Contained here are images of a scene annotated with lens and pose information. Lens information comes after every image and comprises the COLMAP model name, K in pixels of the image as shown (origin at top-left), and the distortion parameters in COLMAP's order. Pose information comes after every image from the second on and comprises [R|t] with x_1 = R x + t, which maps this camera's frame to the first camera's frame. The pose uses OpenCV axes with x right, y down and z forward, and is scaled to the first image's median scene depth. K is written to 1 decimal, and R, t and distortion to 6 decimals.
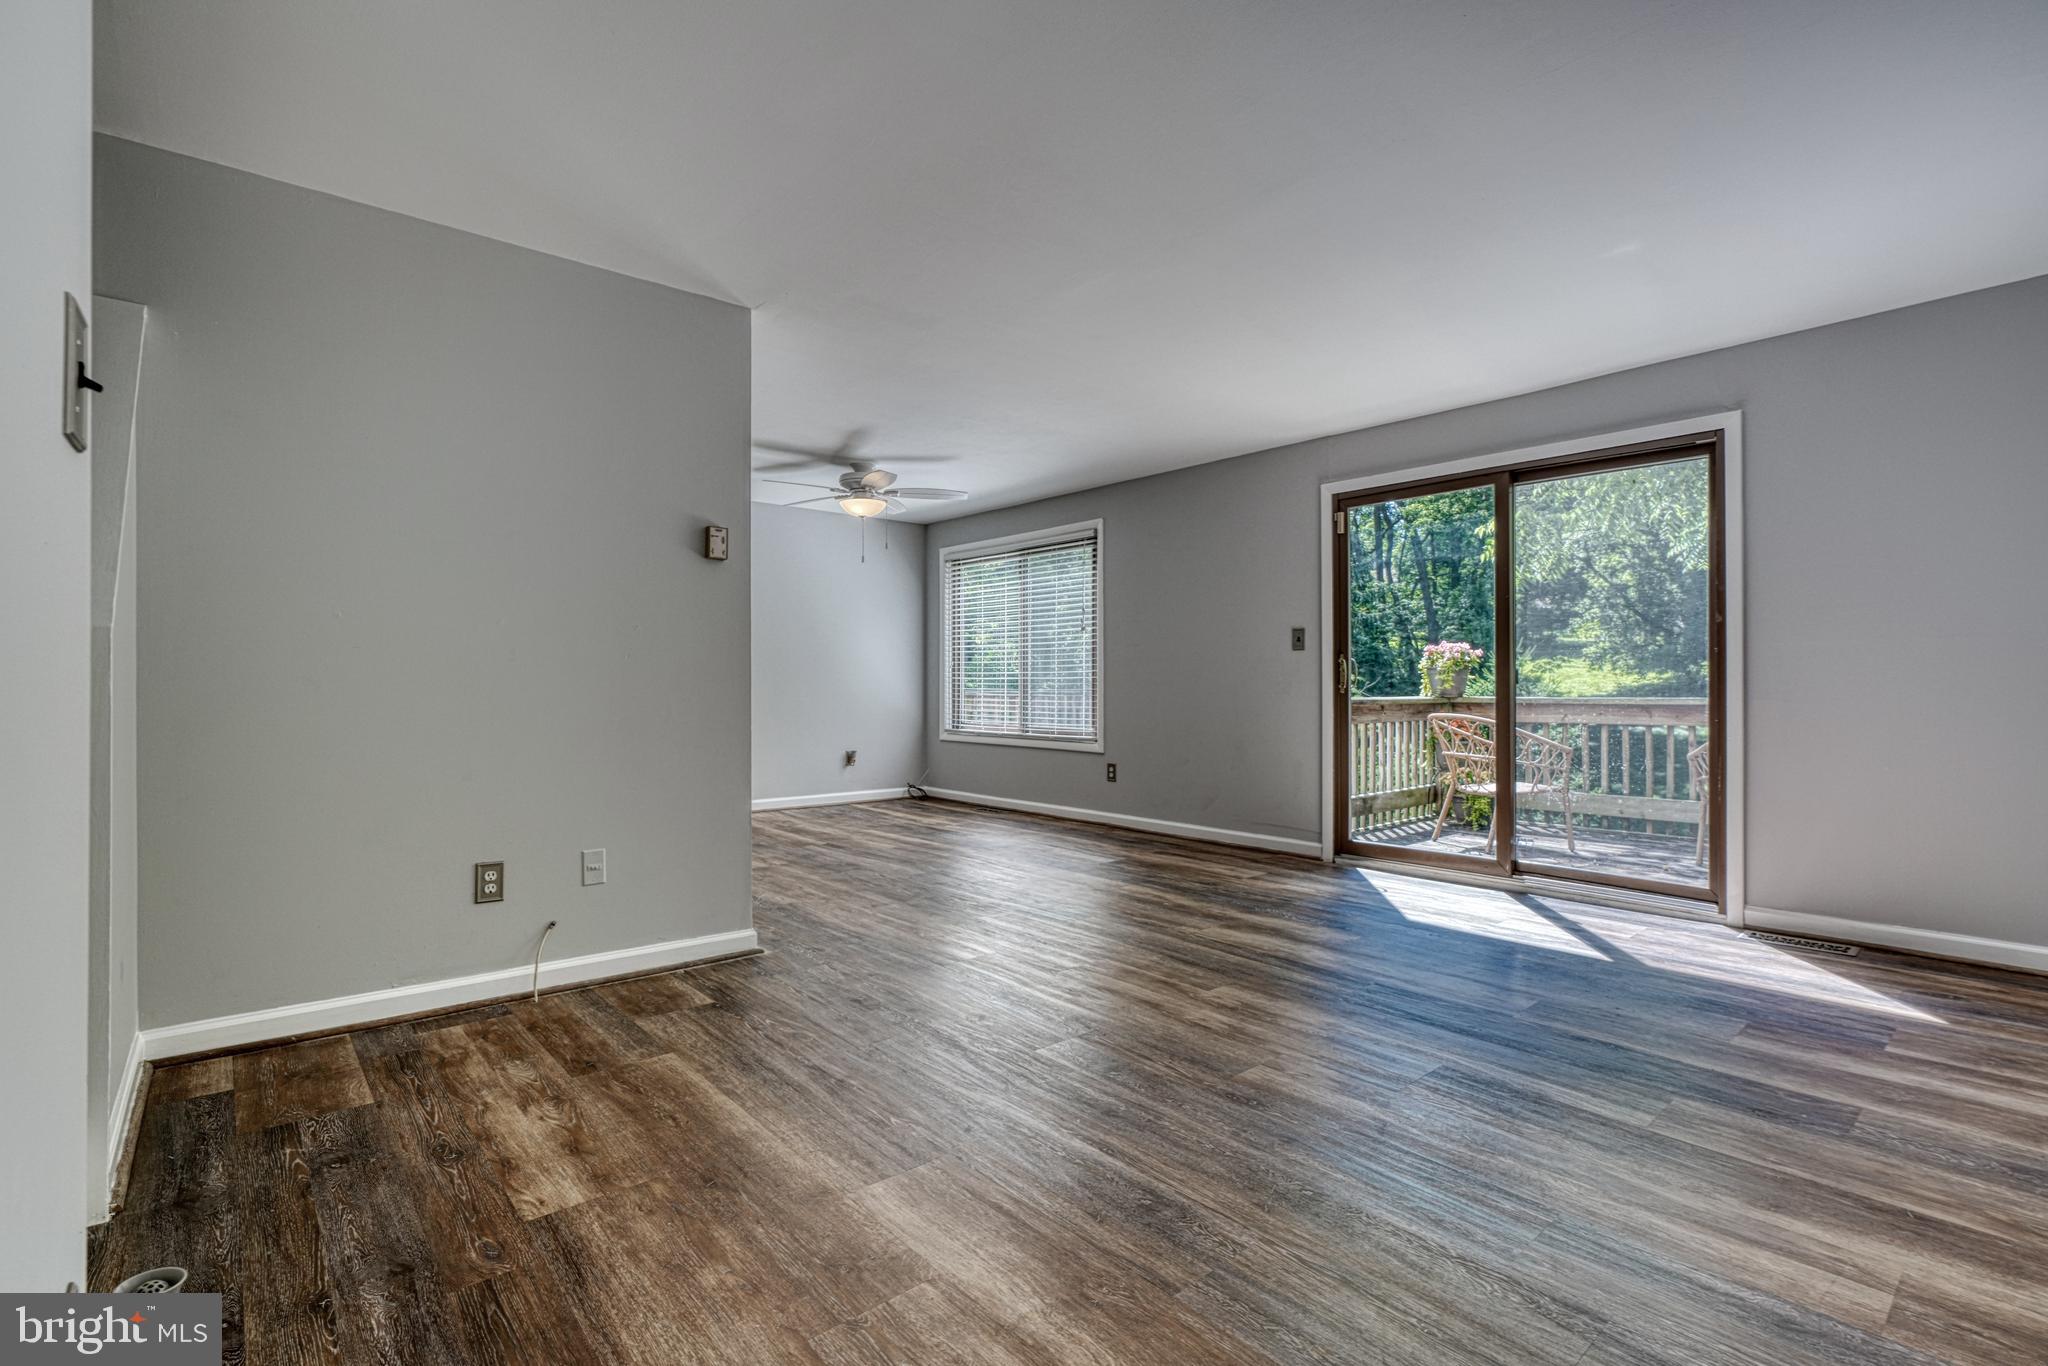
lens RADIAL K [[942.7, 0, 1019.8], [0, 942.7, 694.6], [0, 0, 1]] dist [-0.005371, 0.000433]
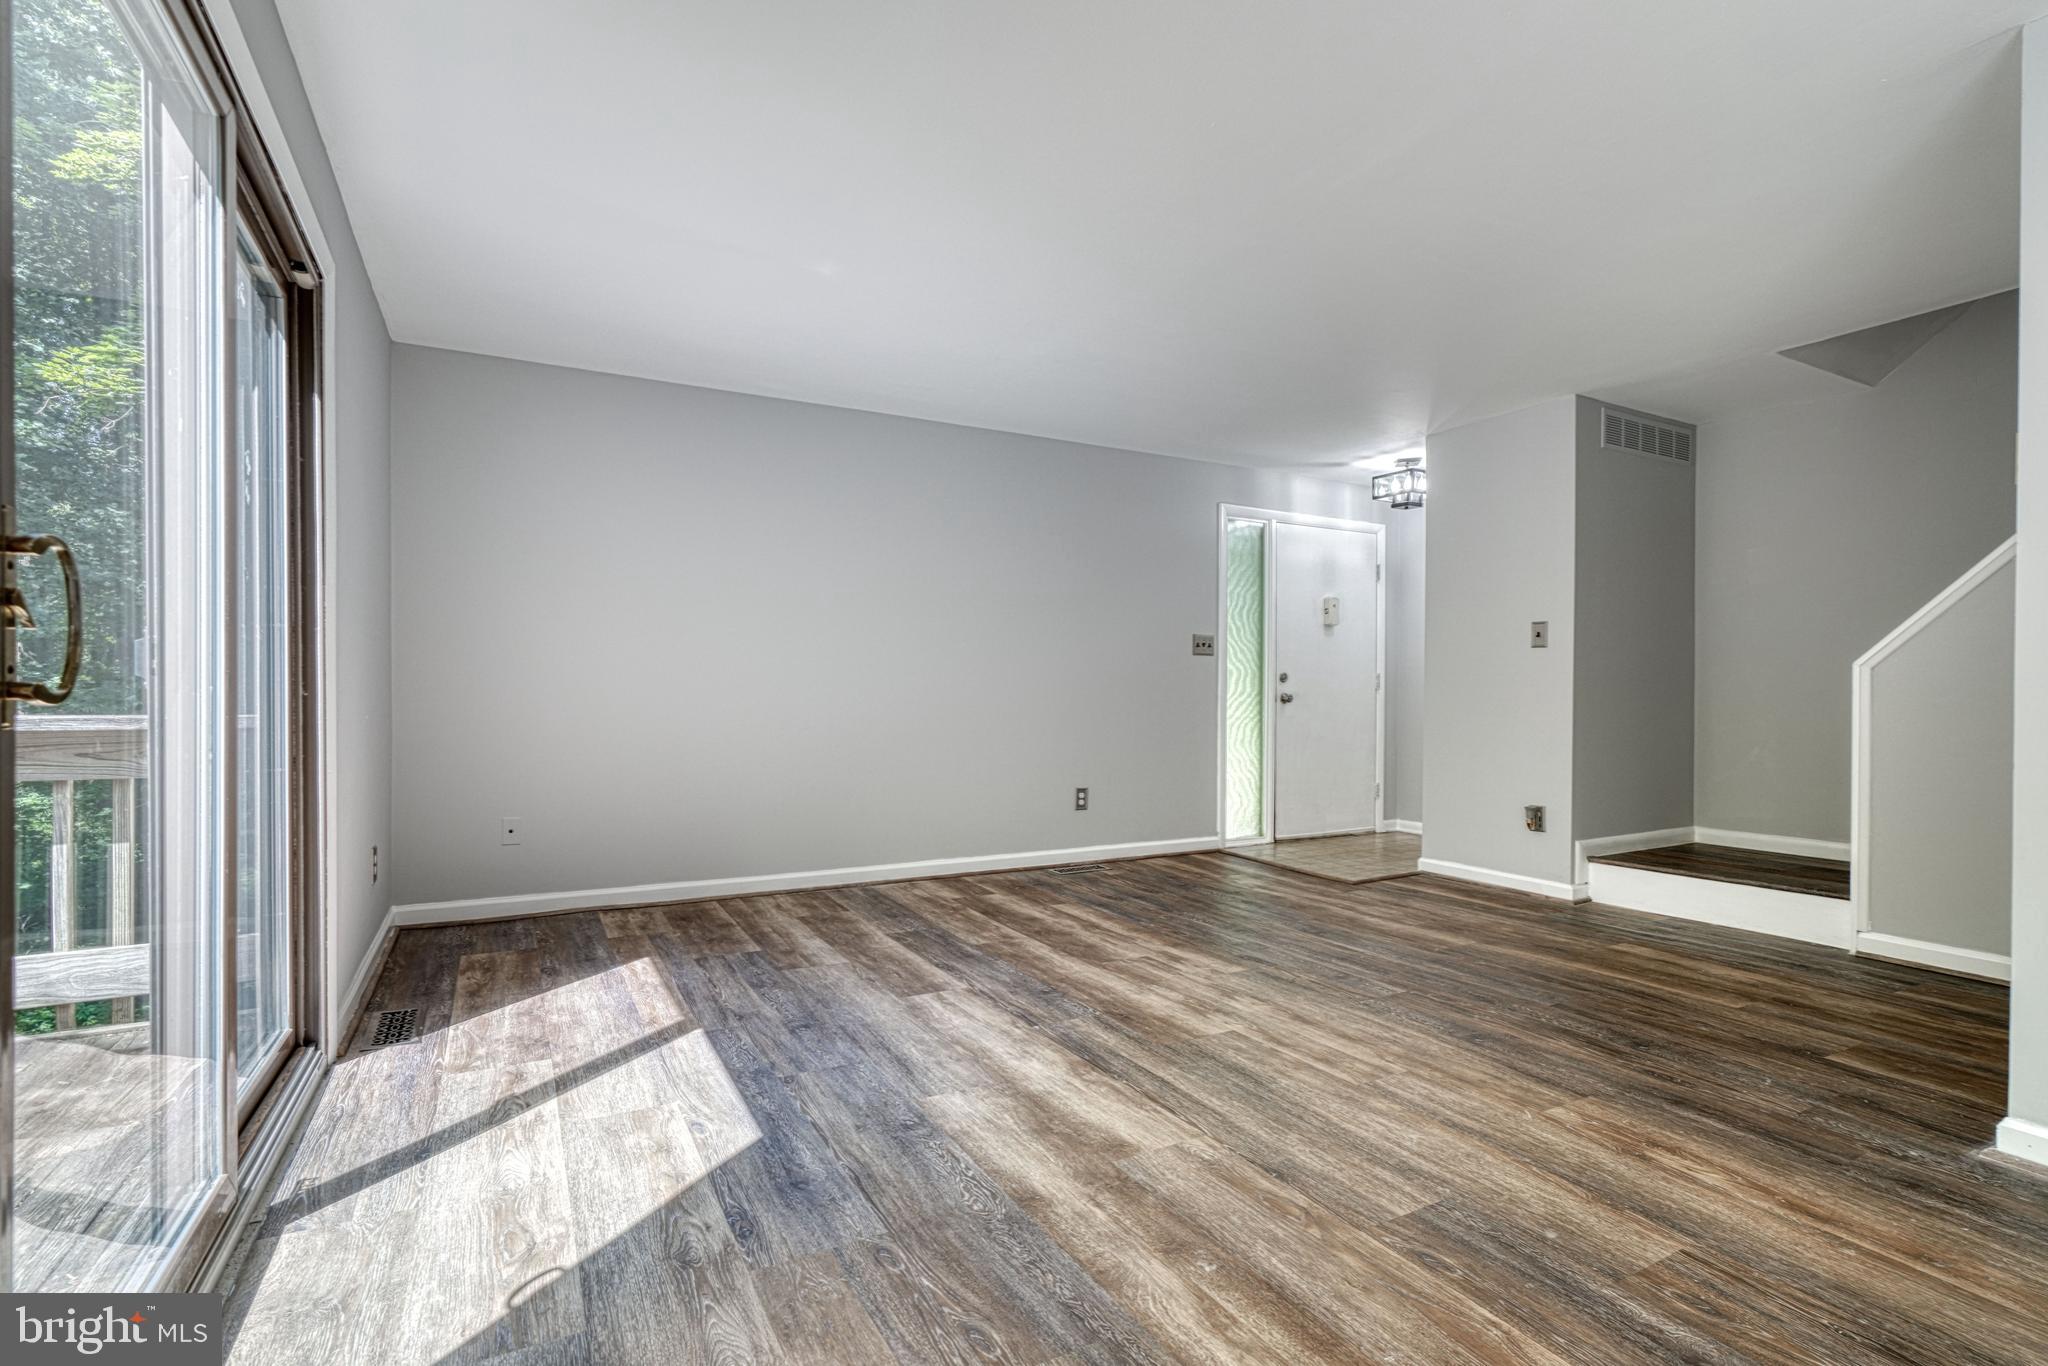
lens RADIAL K [[942.7, 0, 1019.8], [0, 942.7, 694.6], [0, 0, 1]] dist [-0.005371, 0.000433]
pose [[-0.976668, -0.004419, 0.214710, 0.208552], [-0.001576, 0.999909, 0.013410, -0.018209], [-0.214750, 0.012759, -0.976586, 1.930326]]
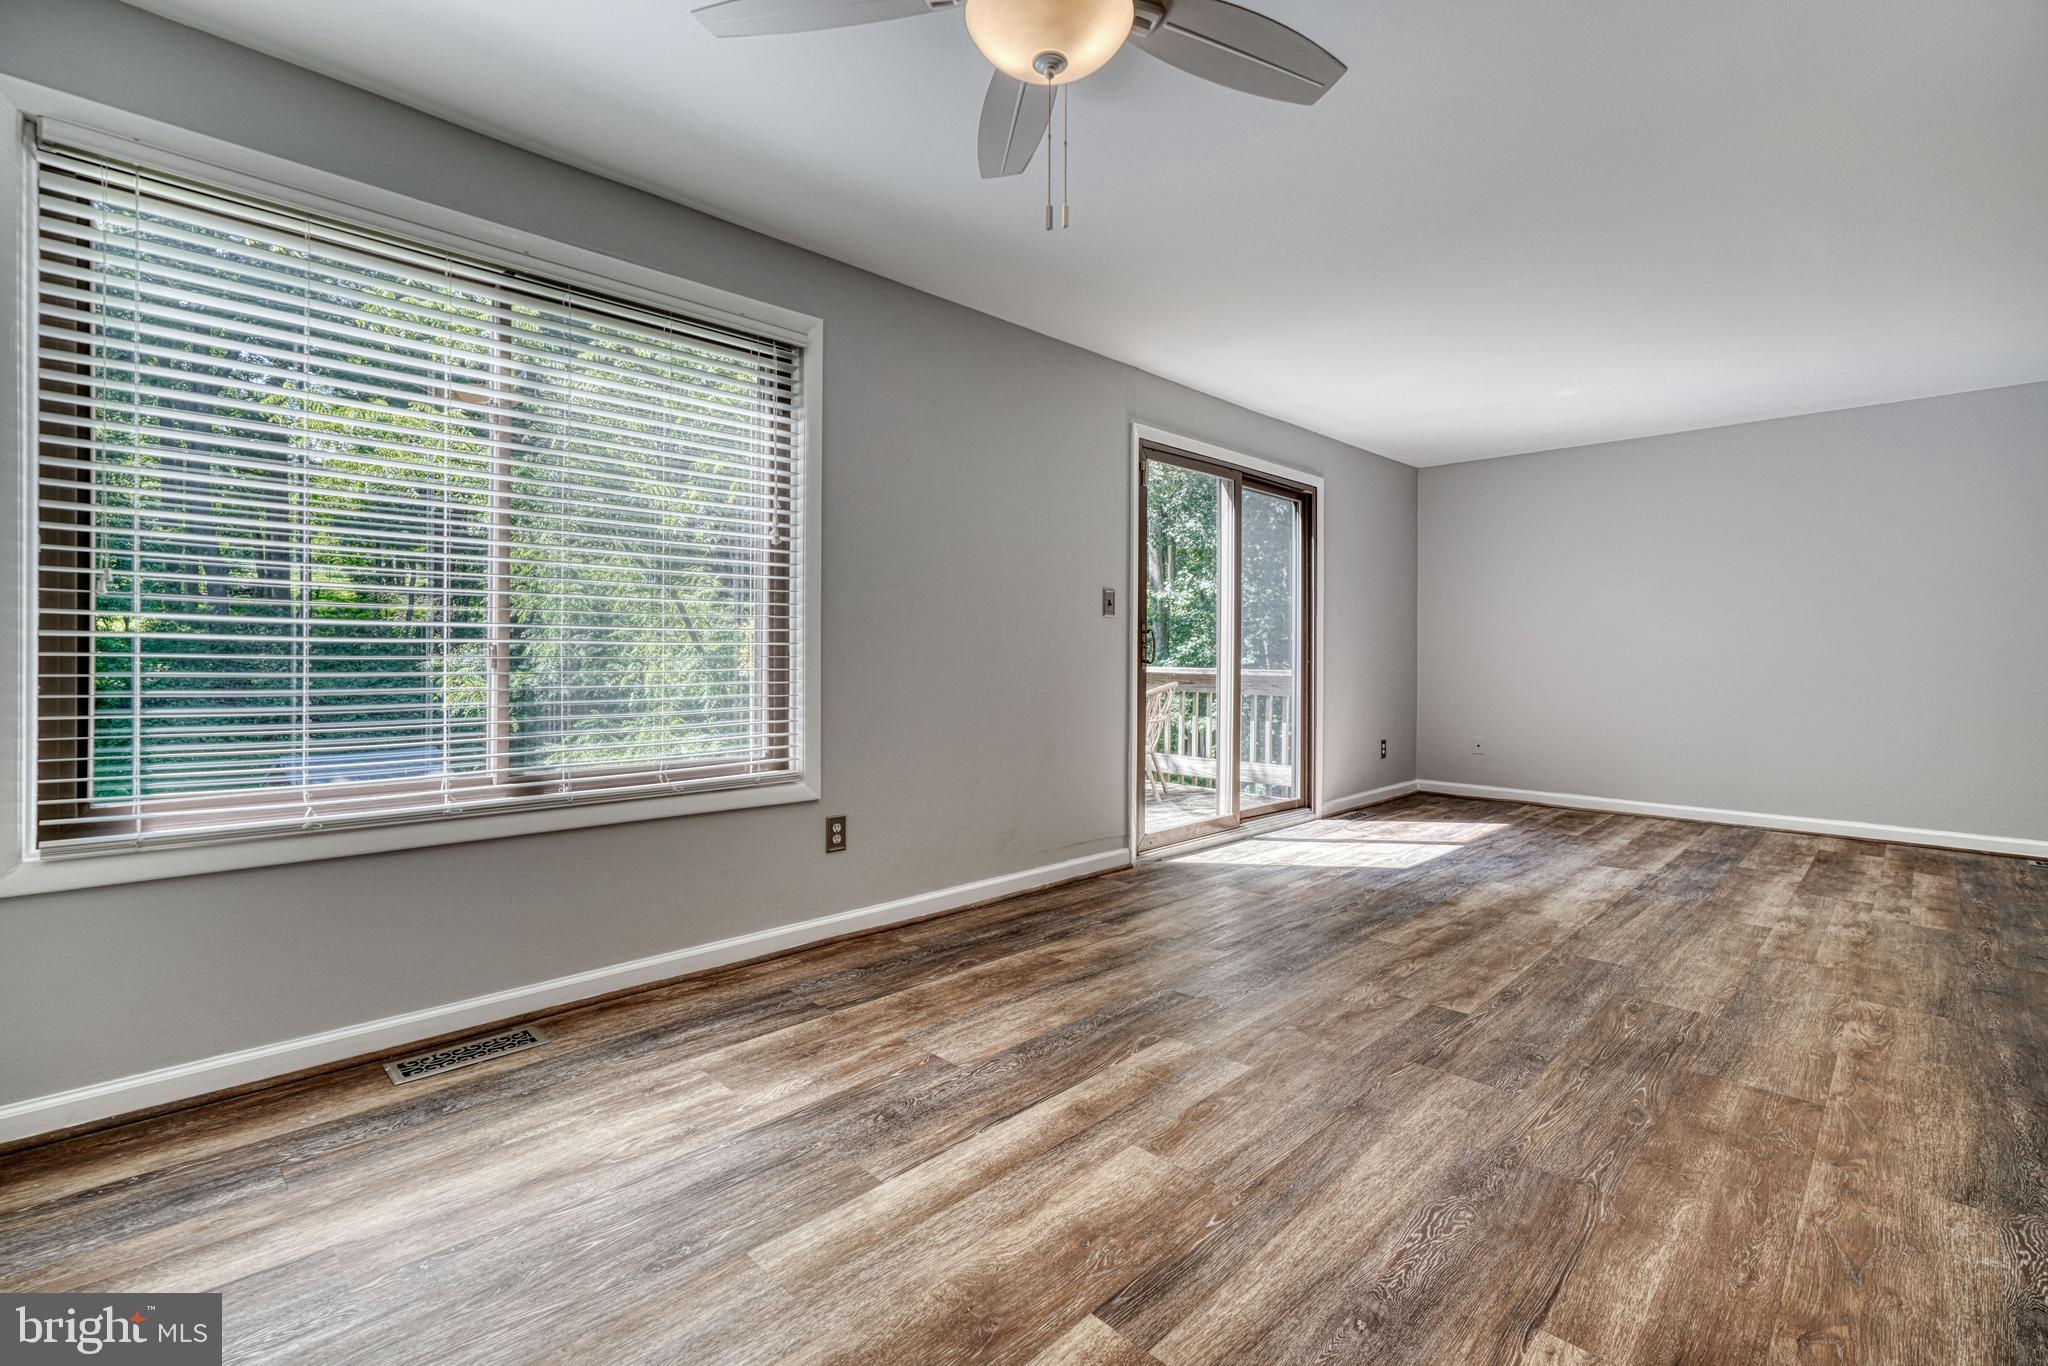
lens RADIAL K [[920.4, 0, 1018.7], [0, 920.4, 660.0], [0, 0, 1]] dist [-0.007525, 0.004272]
pose [[-0.072938, -0.006436, 0.997316, -0.856779], [0.006985, 0.999951, 0.006963, -0.027995], [-0.997312, 0.007474, -0.072890, 2.011479]]
